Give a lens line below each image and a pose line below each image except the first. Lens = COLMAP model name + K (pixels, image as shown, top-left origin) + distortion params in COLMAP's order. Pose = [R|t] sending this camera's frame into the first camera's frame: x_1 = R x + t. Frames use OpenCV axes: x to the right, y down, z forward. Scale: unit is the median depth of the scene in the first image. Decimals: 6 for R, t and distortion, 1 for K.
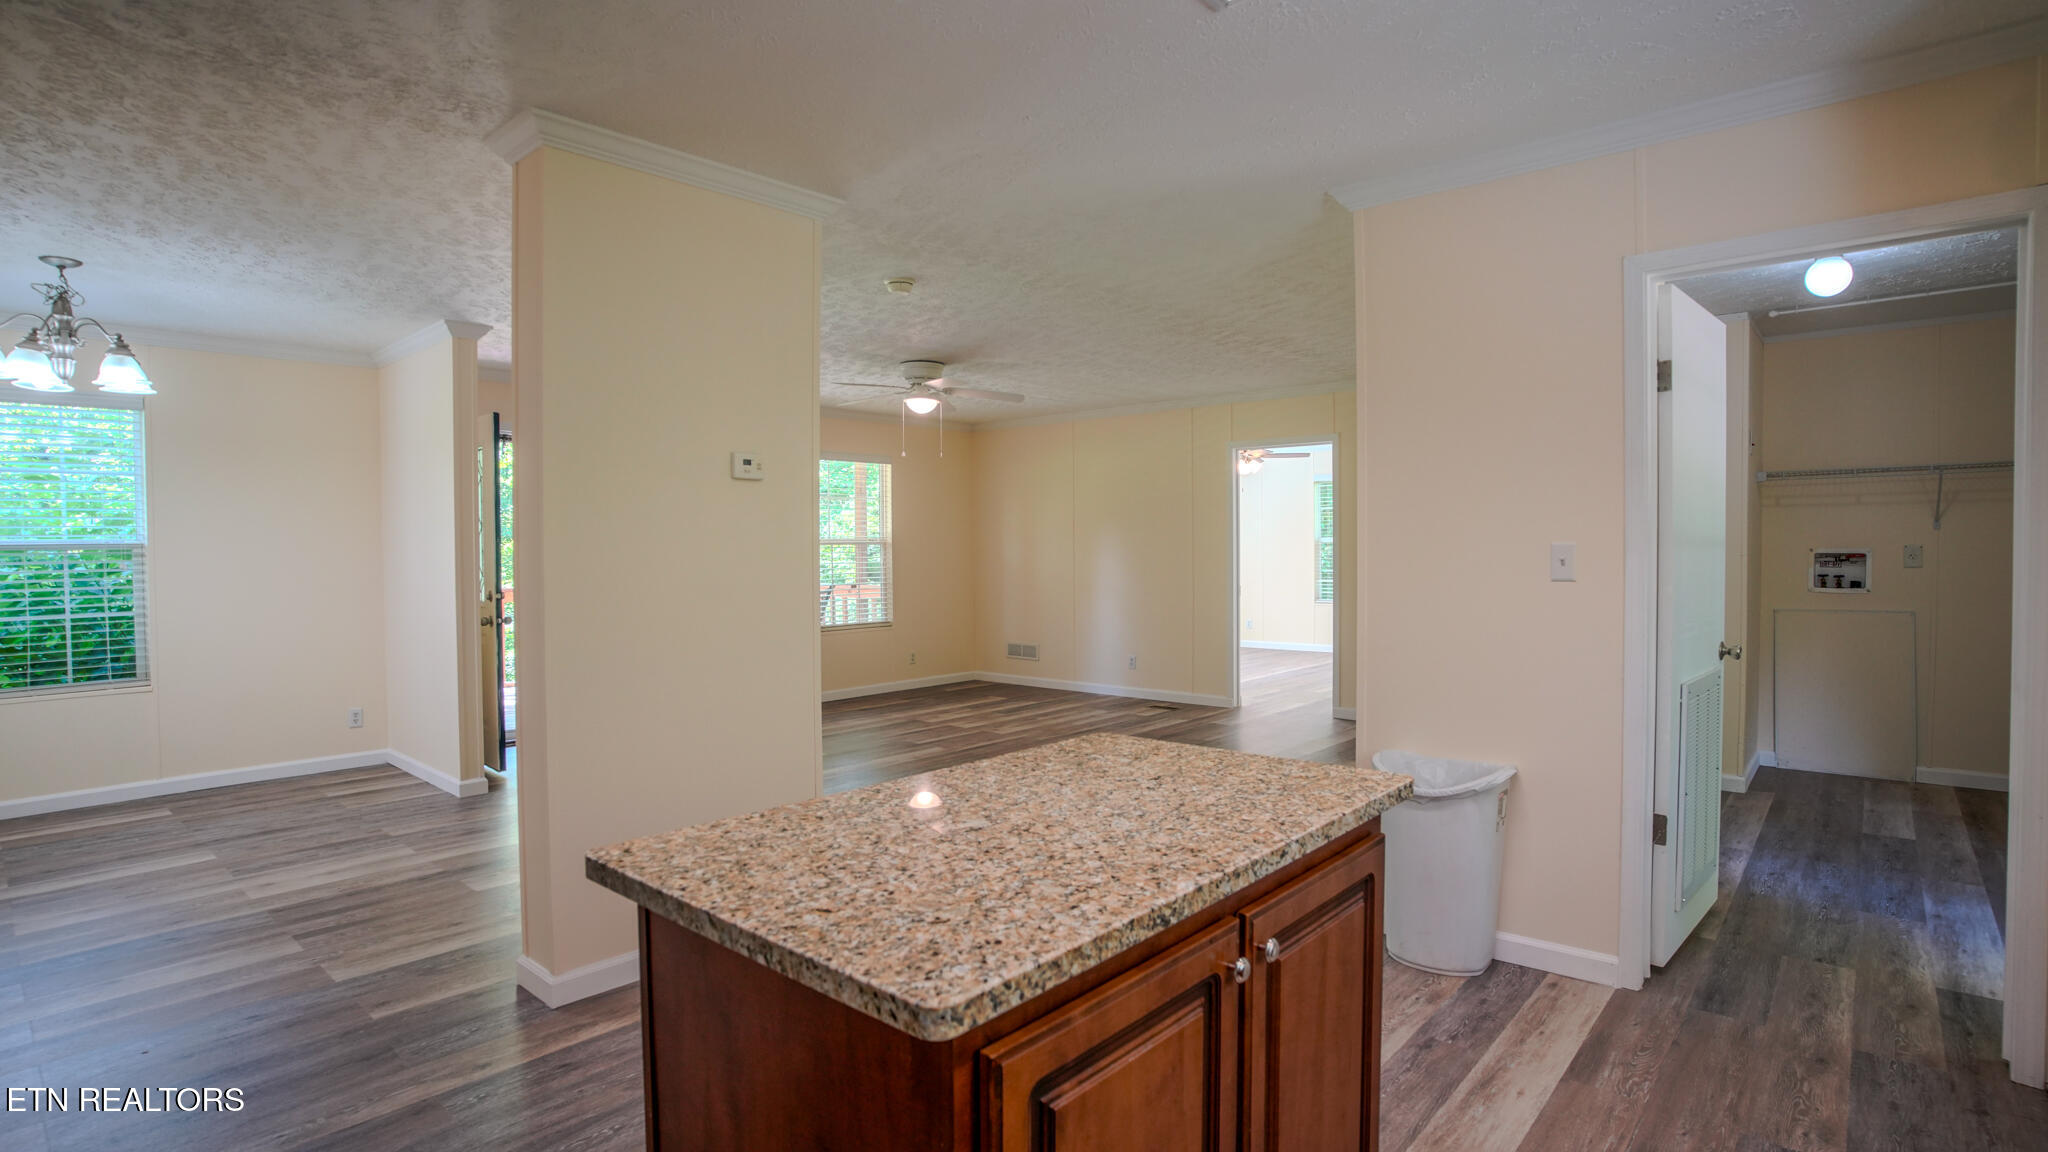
lens RADIAL K [[1004.0, 0, 1018.6], [0, 1004.0, 598.1], [0, 0, 1]] dist [-0.052026, 0.016227]
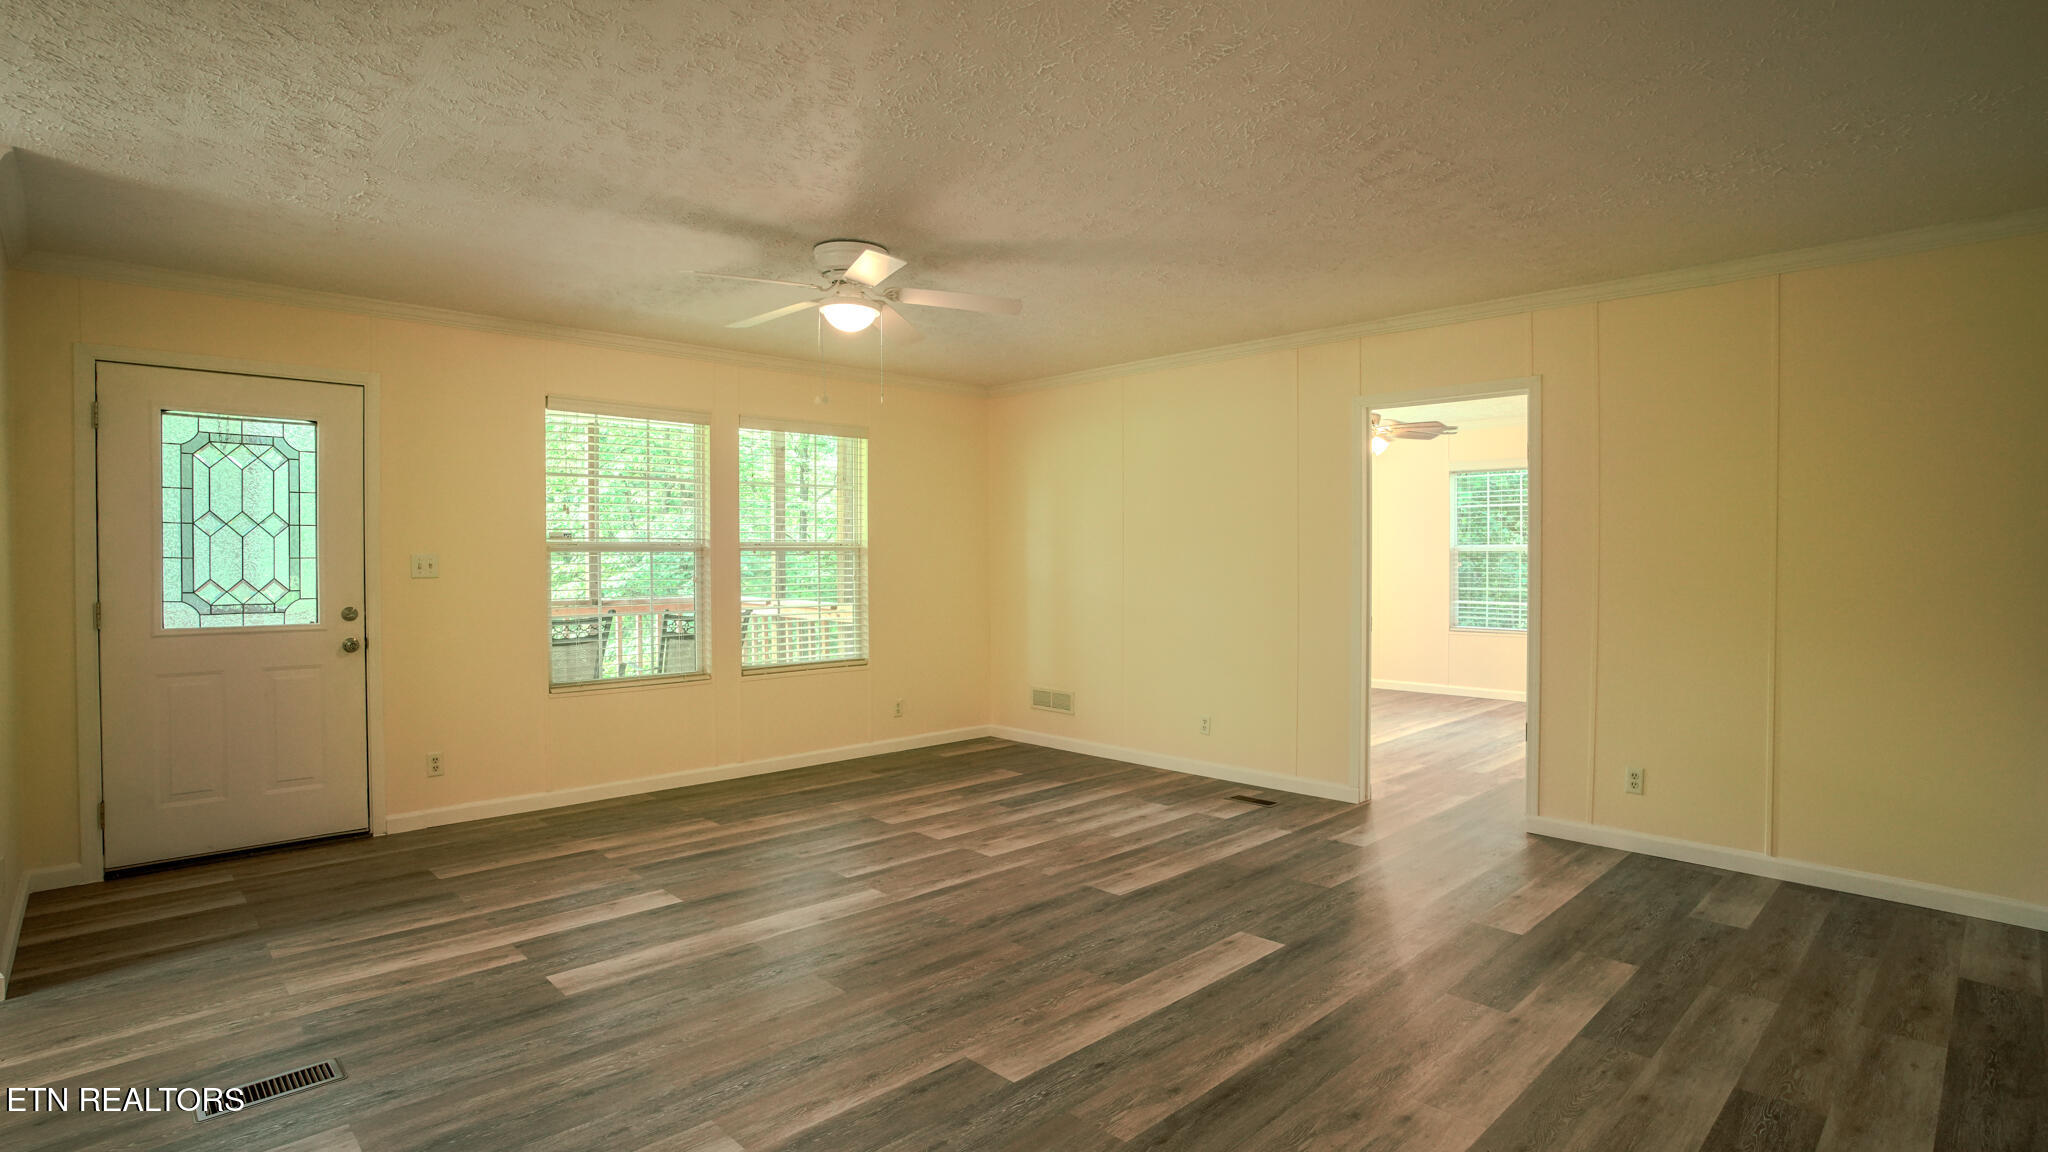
lens RADIAL K [[1004.0, 0, 1011.6], [0, 1004.0, 557.6], [0, 0, 1]] dist [-0.052026, 0.016227]
pose [[0.996330, 0.005542, -0.085417, 0.046909], [-0.009617, 0.998831, -0.047366, -0.019885], [0.085055, 0.048014, 0.995219, 0.368801]]
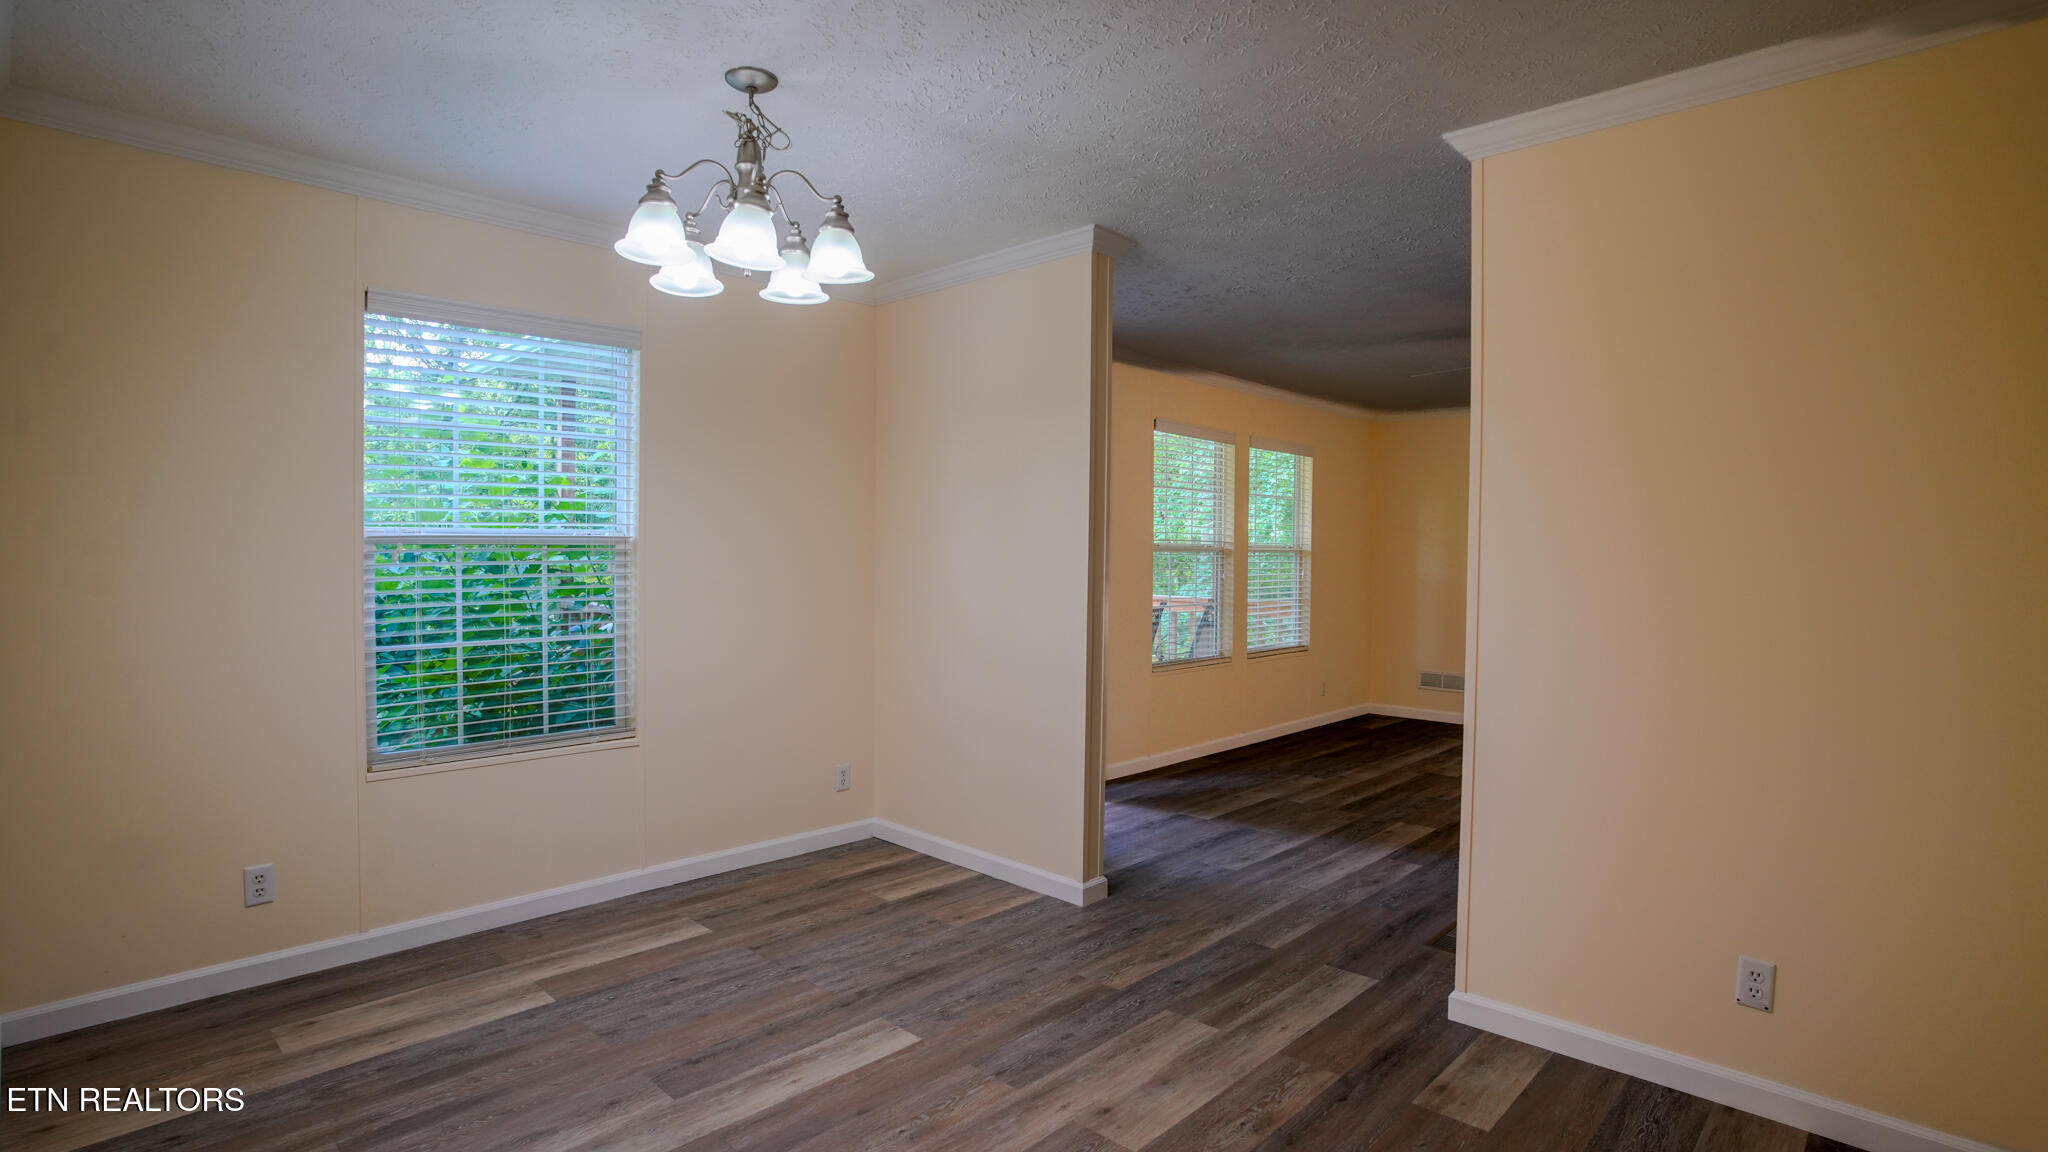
lens RADIAL K [[1004.0, 0, 1024.9], [0, 1004.0, 575.3], [0, 0, 1]] dist [-0.052026, 0.016227]
pose [[0.999430, 0.015978, -0.029753, -0.424418], [-0.016858, 0.999420, -0.029586, -0.008277], [0.029263, 0.030071, 0.999119, 0.204230]]
